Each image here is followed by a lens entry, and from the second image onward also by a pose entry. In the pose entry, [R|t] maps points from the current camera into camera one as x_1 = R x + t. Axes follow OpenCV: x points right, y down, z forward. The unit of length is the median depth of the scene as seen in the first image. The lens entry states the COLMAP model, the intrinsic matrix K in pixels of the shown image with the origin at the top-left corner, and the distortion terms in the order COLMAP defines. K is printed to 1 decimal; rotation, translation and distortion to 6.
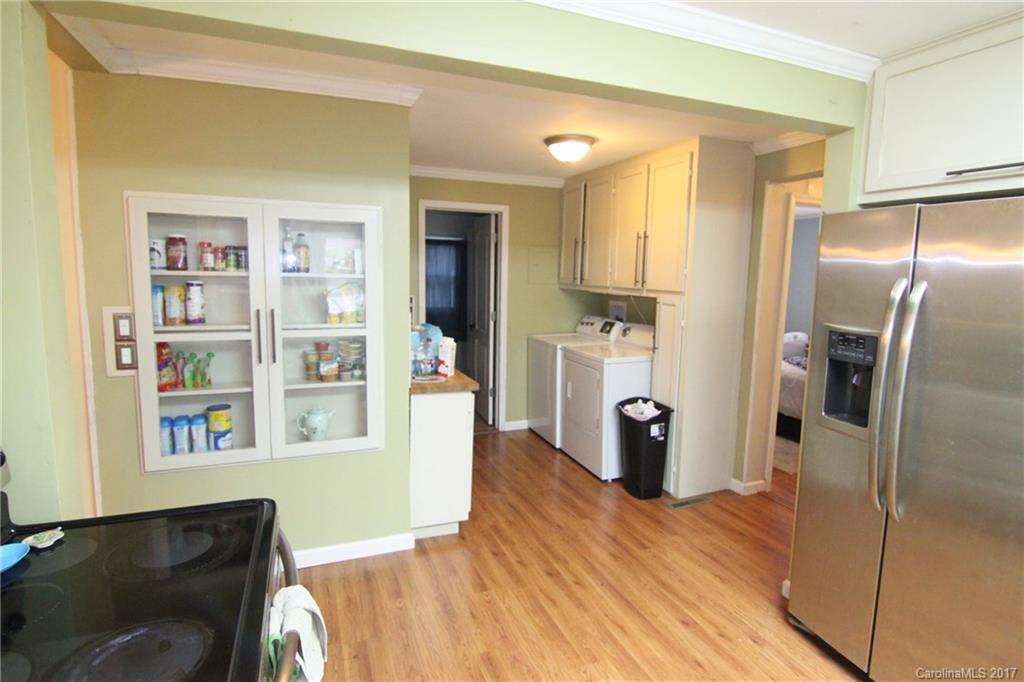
lens RADIAL K [[526.6, 0, 511.0], [0, 526.6, 337.0], [0, 0, 1]] dist [-0.009141, -0.009575]
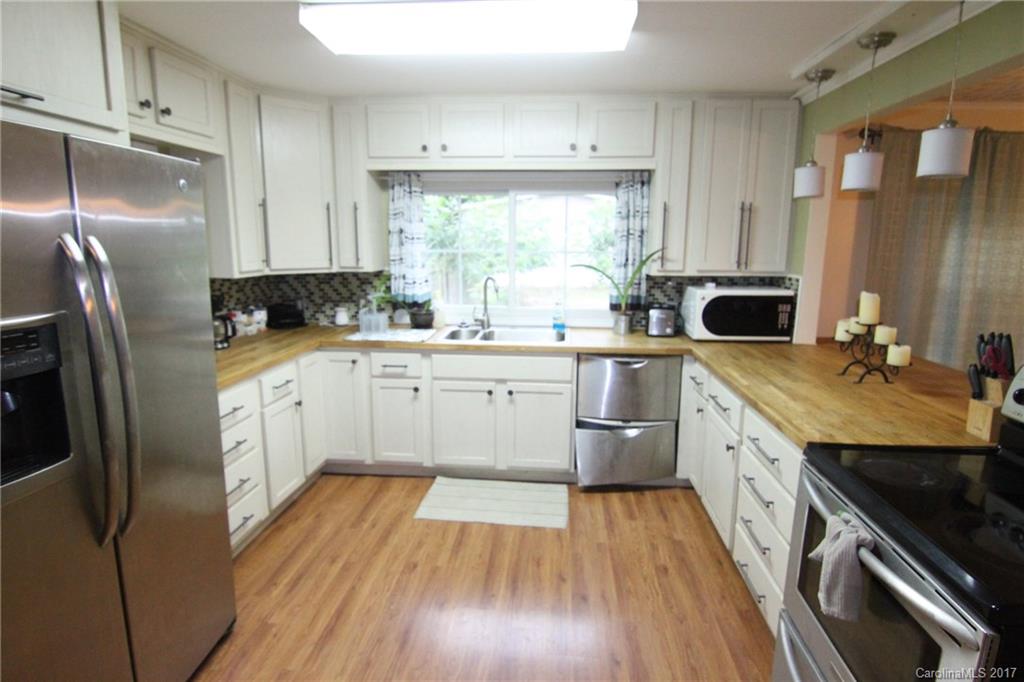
lens RADIAL K [[526.6, 0, 514.5], [0, 526.6, 333.6], [0, 0, 1]] dist [-0.009141, -0.009575]
pose [[-0.894143, -0.106289, 0.434983, -0.098193], [0.026488, 0.957164, 0.288333, -0.132875], [-0.446997, 0.269333, -0.853026, 1.059547]]
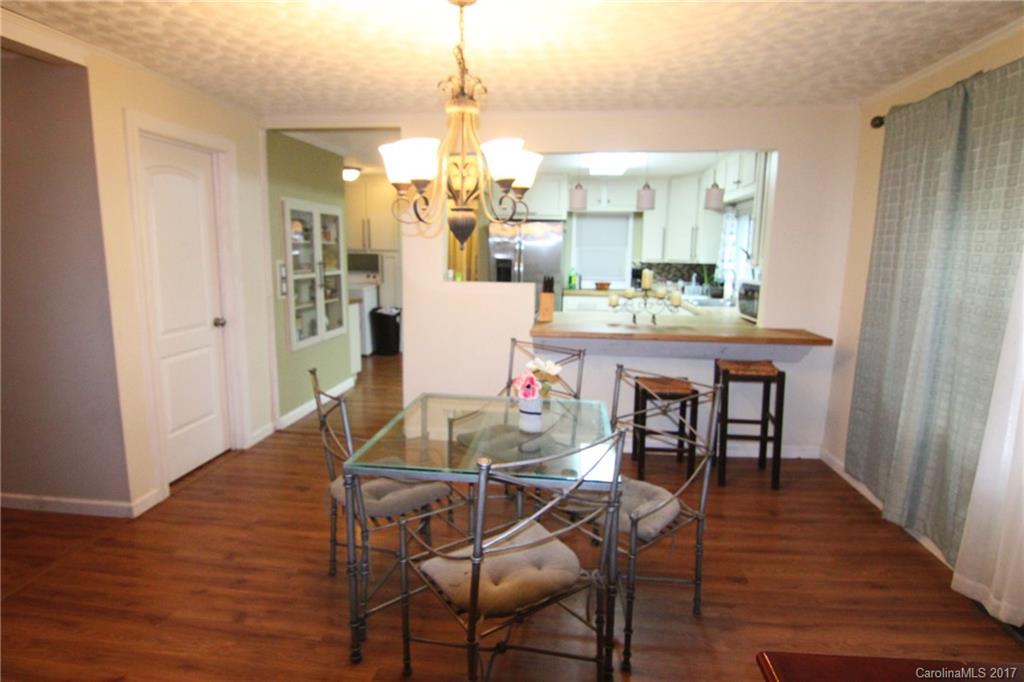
lens RADIAL K [[526.6, 0, 516.1], [0, 526.6, 340.2], [0, 0, 1]] dist [-0.009141, -0.009575]
pose [[0.468885, -0.166326, 0.867457, -1.990649], [0.105704, 0.985618, 0.131847, 0.060019], [-0.876911, 0.029872, 0.479723, -0.589271]]
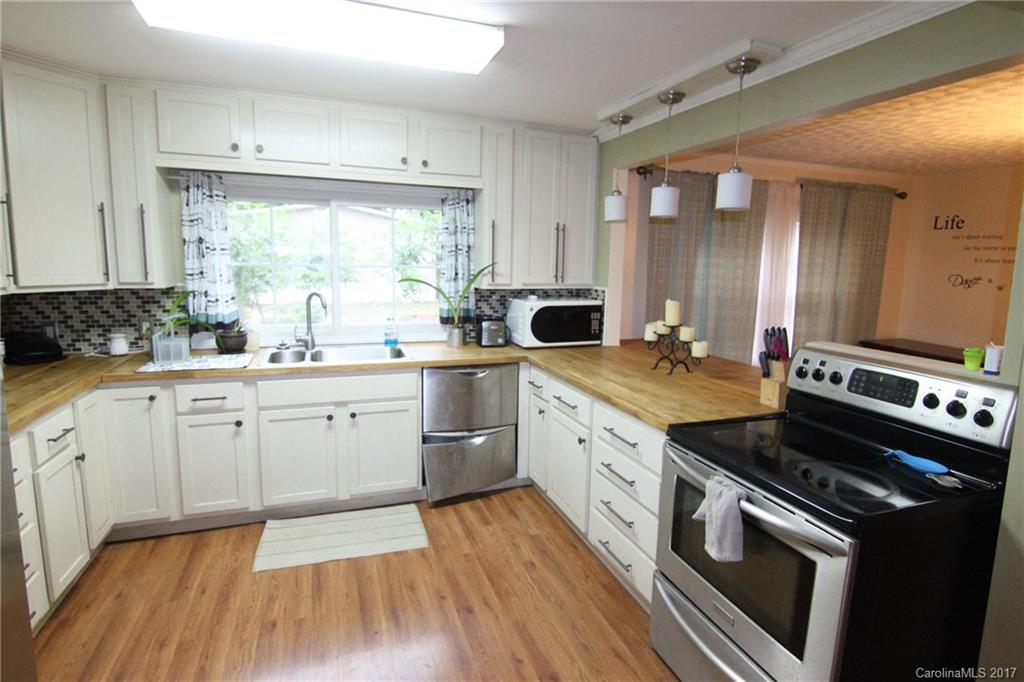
lens RADIAL K [[526.6, 0, 515.4], [0, 526.6, 333.9], [0, 0, 1]] dist [-0.009141, -0.009575]
pose [[-0.998583, -0.048252, 0.022425, 0.078348], [-0.040857, 0.965340, 0.257778, -0.129070], [-0.034086, 0.256497, -0.965944, 1.112114]]
